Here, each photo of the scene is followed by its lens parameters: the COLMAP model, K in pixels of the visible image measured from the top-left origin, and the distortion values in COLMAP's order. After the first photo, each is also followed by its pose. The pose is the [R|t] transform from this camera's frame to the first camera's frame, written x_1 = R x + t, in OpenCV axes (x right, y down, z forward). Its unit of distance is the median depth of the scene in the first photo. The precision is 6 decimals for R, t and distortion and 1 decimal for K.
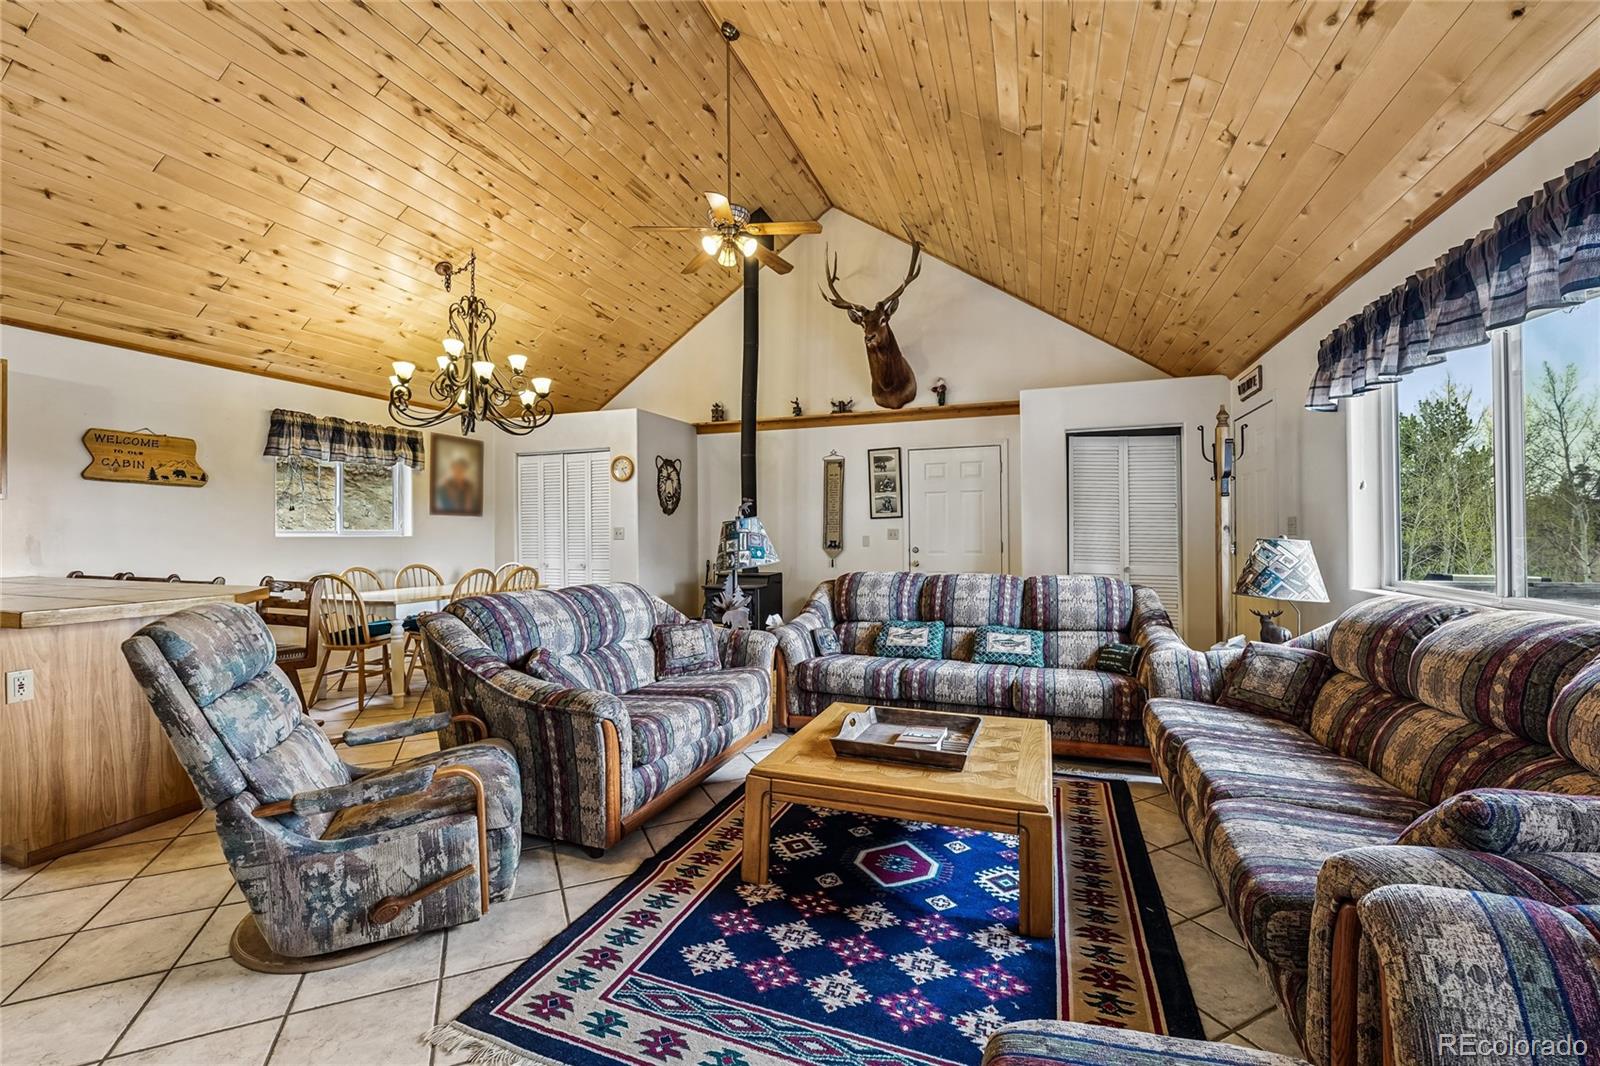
lens RADIAL K [[656.9, 0, 794.6], [0, 656.9, 532.4], [0, 0, 1]] dist [-0.029321, 0.004087]
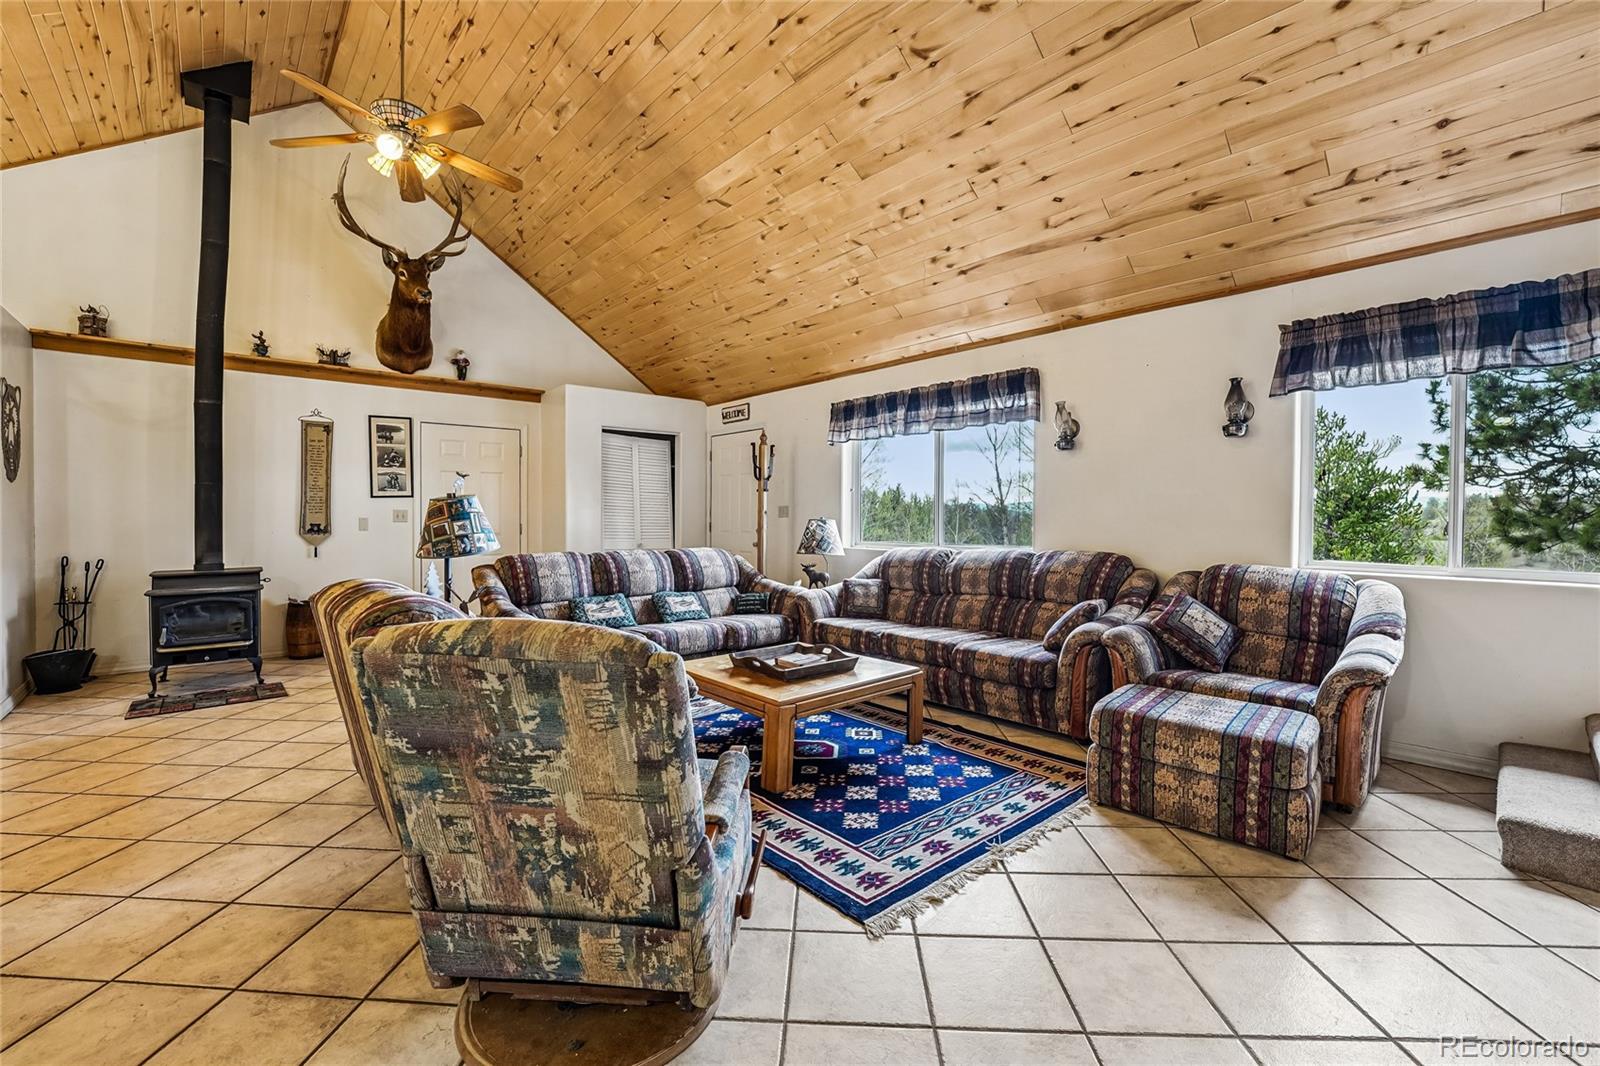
lens RADIAL K [[664.7, 0, 785.3], [0, 664.7, 530.9], [0, 0, 1]] dist [-0.022725, 0.000107]
pose [[0.478905, -0.015063, 0.877737, -0.772436], [-0.004622, 0.999796, 0.019679, 0.006553], [-0.877854, -0.013481, 0.478738, 0.256573]]
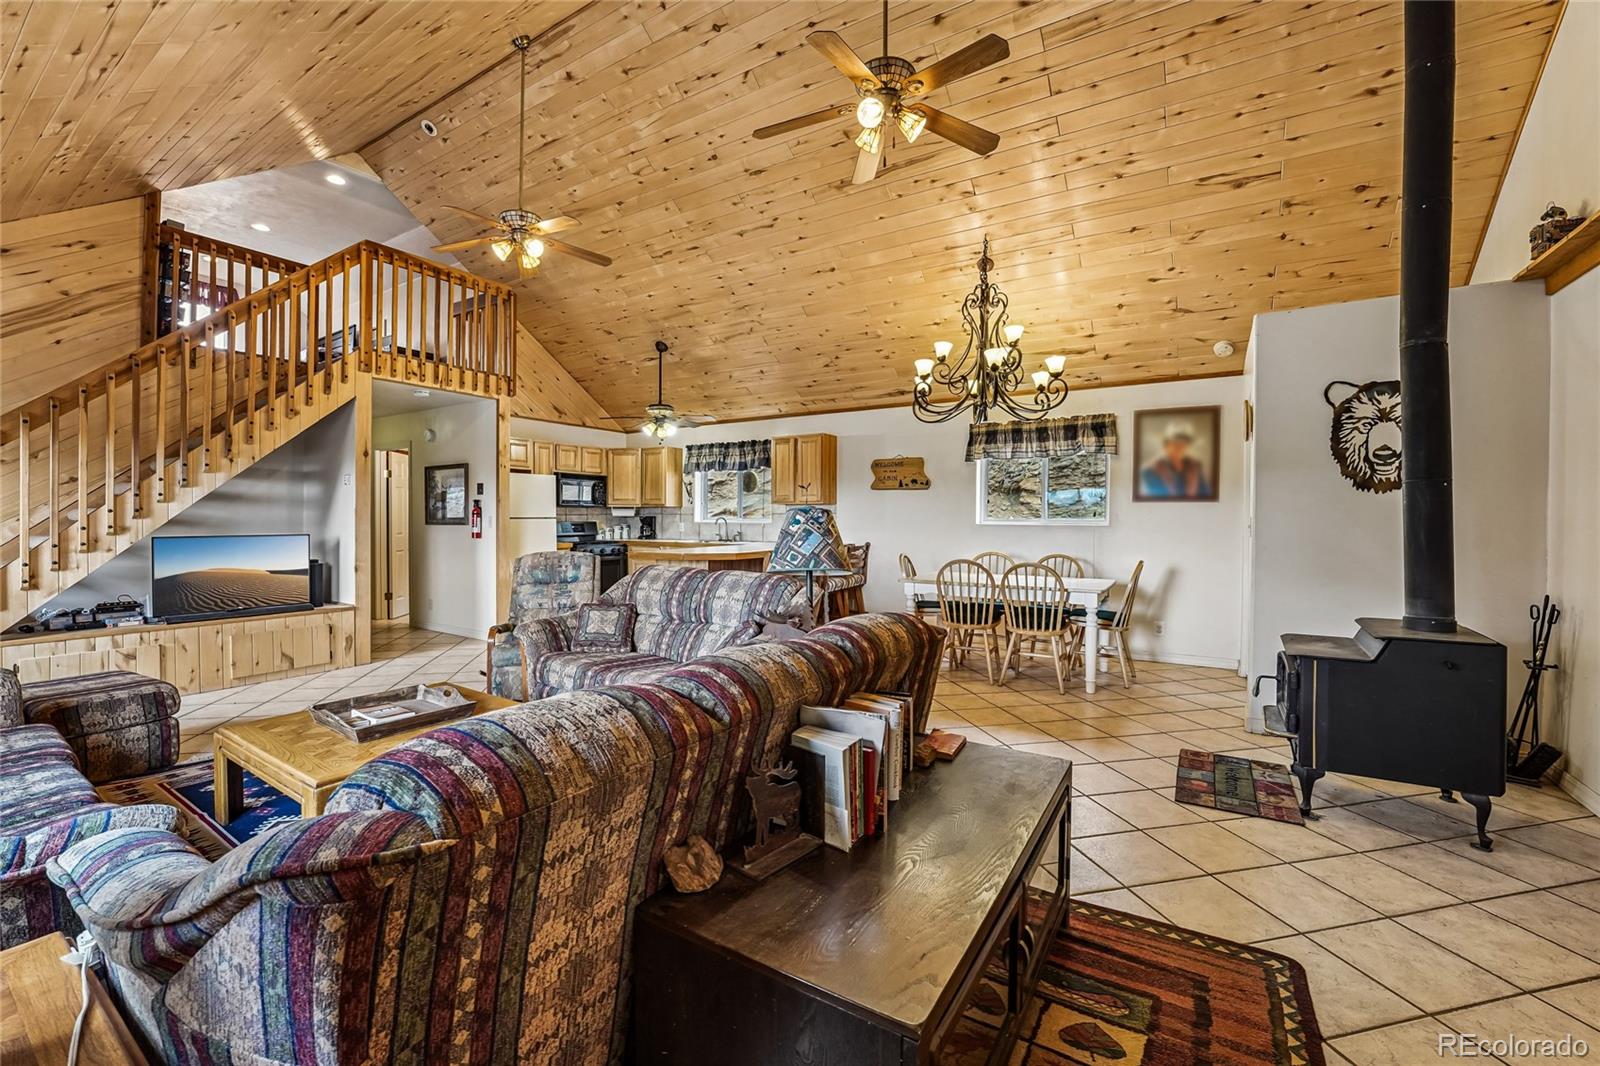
lens RADIAL K [[664.7, 0, 785.3], [0, 664.7, 530.9], [0, 0, 1]] dist [-0.022725, 0.000107]
pose [[-0.221483, 0.024039, -0.974868, 0.834954], [-0.000430, 0.999694, 0.024749, -0.019232], [0.975164, 0.005901, -0.221405, 1.393780]]
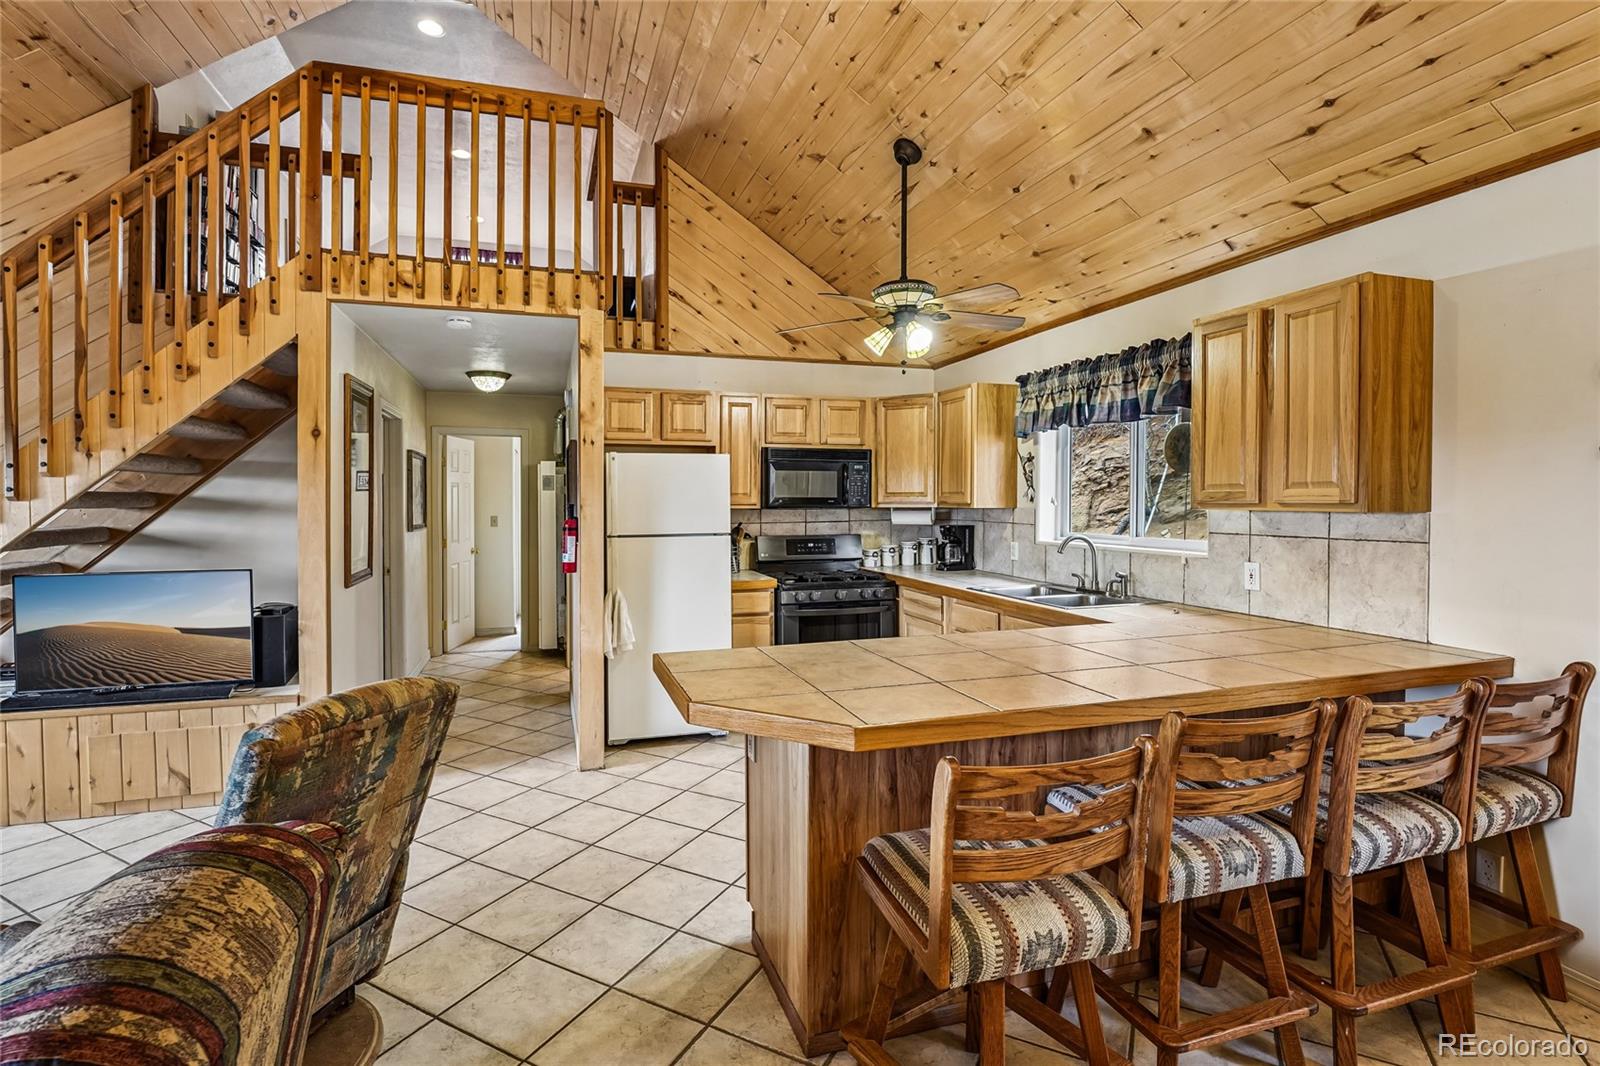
lens RADIAL K [[756.8, 0, 763.7], [0, 756.8, 511.2], [0, 0, 1]] dist [-0.012470, 0.000424]
pose [[-0.801507, 0.017410, -0.597732, -0.400736], [0.007349, 0.999787, 0.019267, -0.073175], [0.597941, 0.011050, -0.801464, 1.267249]]
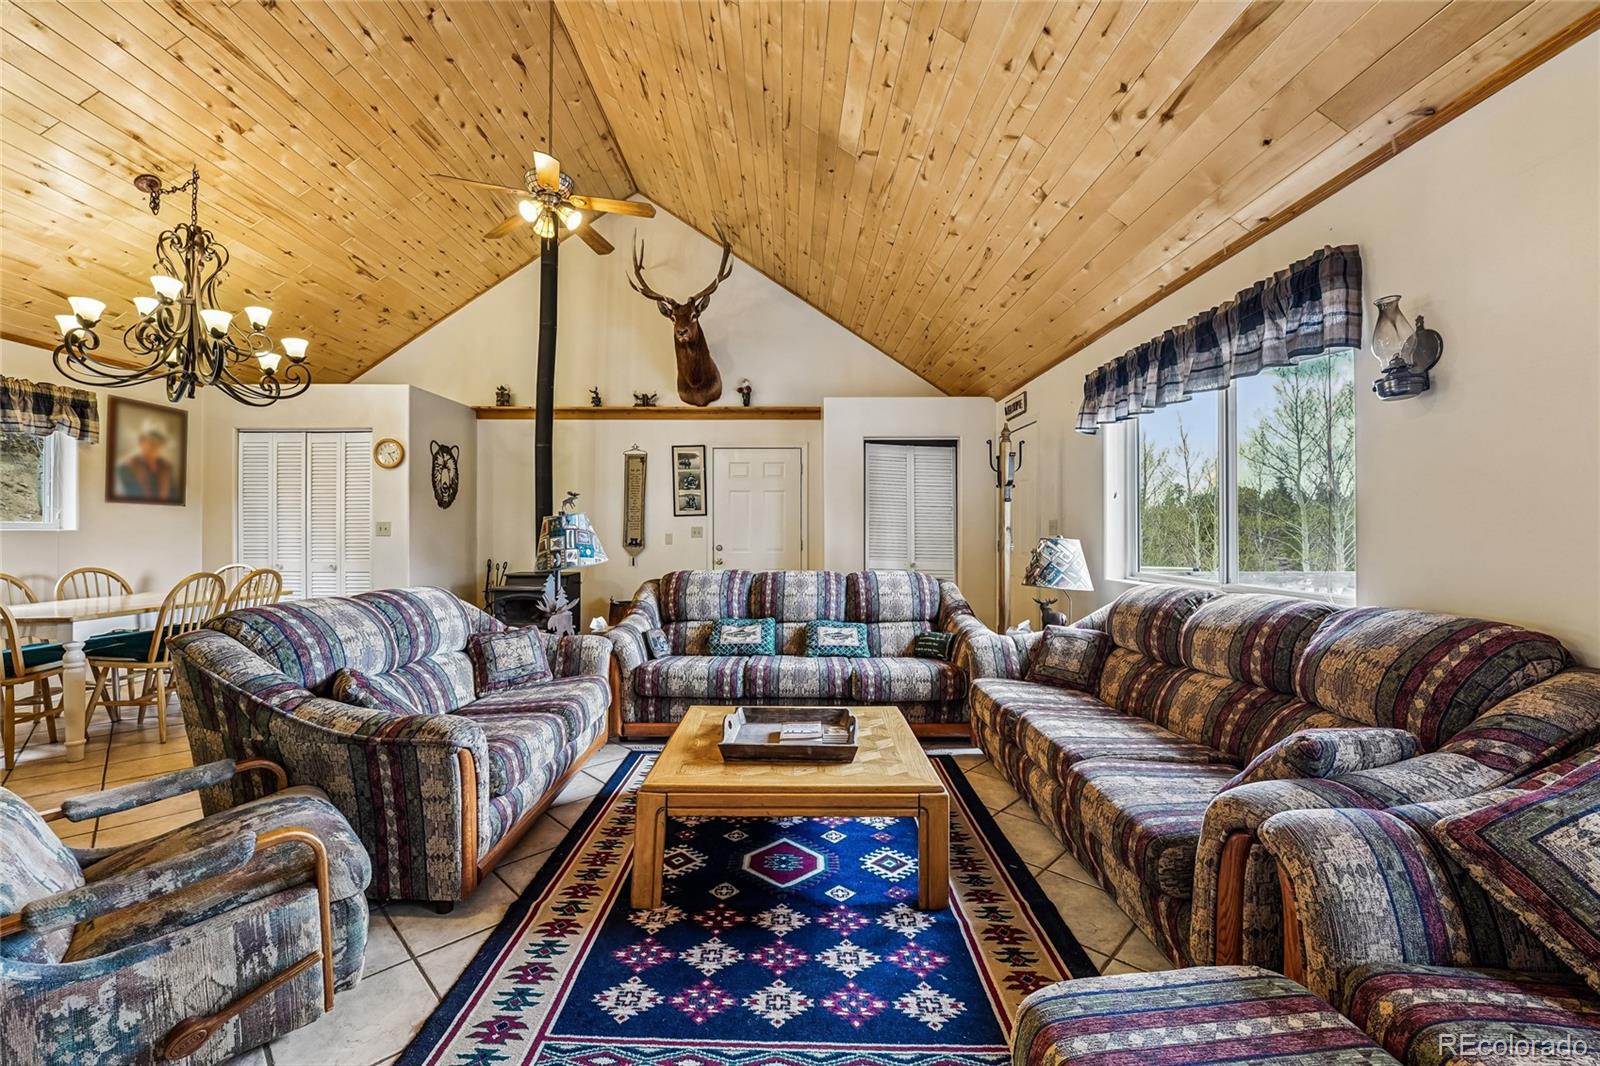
lens RADIAL K [[654.9, 0, 788.2], [0, 654.9, 530.0], [0, 0, 1]] dist [-0.029586, 0.004762]
pose [[0.938178, 0.007905, 0.346064, -0.128470], [-0.007766, 0.999968, -0.001788, 0.000631], [-0.346067, -0.001010, 0.938209, 0.044146]]
